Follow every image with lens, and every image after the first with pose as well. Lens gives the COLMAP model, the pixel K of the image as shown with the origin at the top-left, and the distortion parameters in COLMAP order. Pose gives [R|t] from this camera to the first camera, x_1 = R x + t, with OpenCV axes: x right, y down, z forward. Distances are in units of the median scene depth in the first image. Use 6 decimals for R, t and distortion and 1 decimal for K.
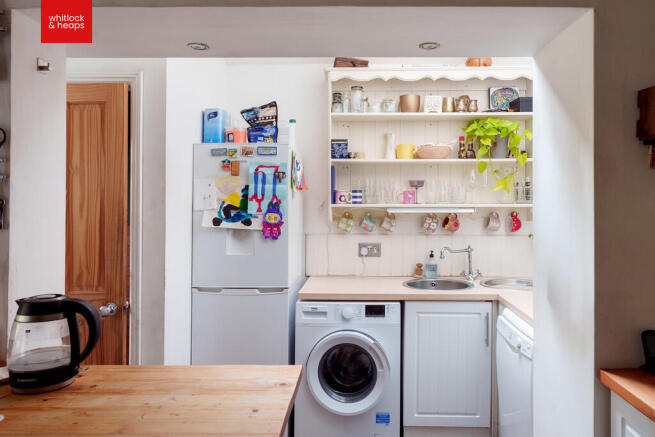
lens RADIAL K [[461.8, 0, 333.1], [0, 461.8, 197.1], [0, 0, 1]] dist [-0.002185, 0.002204]
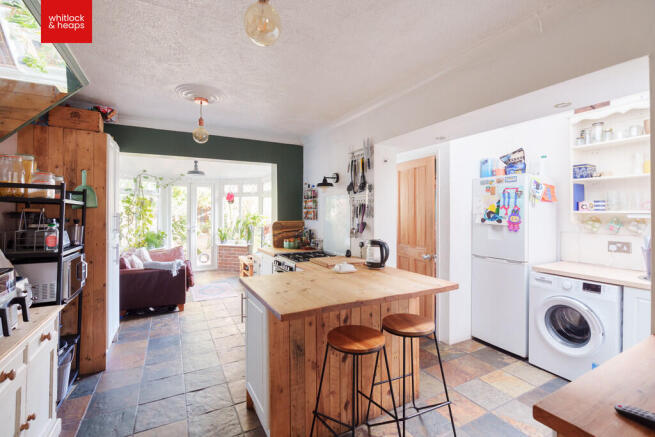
lens RADIAL K [[298.4, 0, 328.3], [0, 298.4, 213.2], [0, 0, 1]] dist [-0.012731, -0.001418]
pose [[0.474594, 0.002090, -0.880203, 0.493421], [0.003712, 0.999984, 0.004376, 0.017128], [0.880197, -0.005344, 0.474578, -0.105332]]
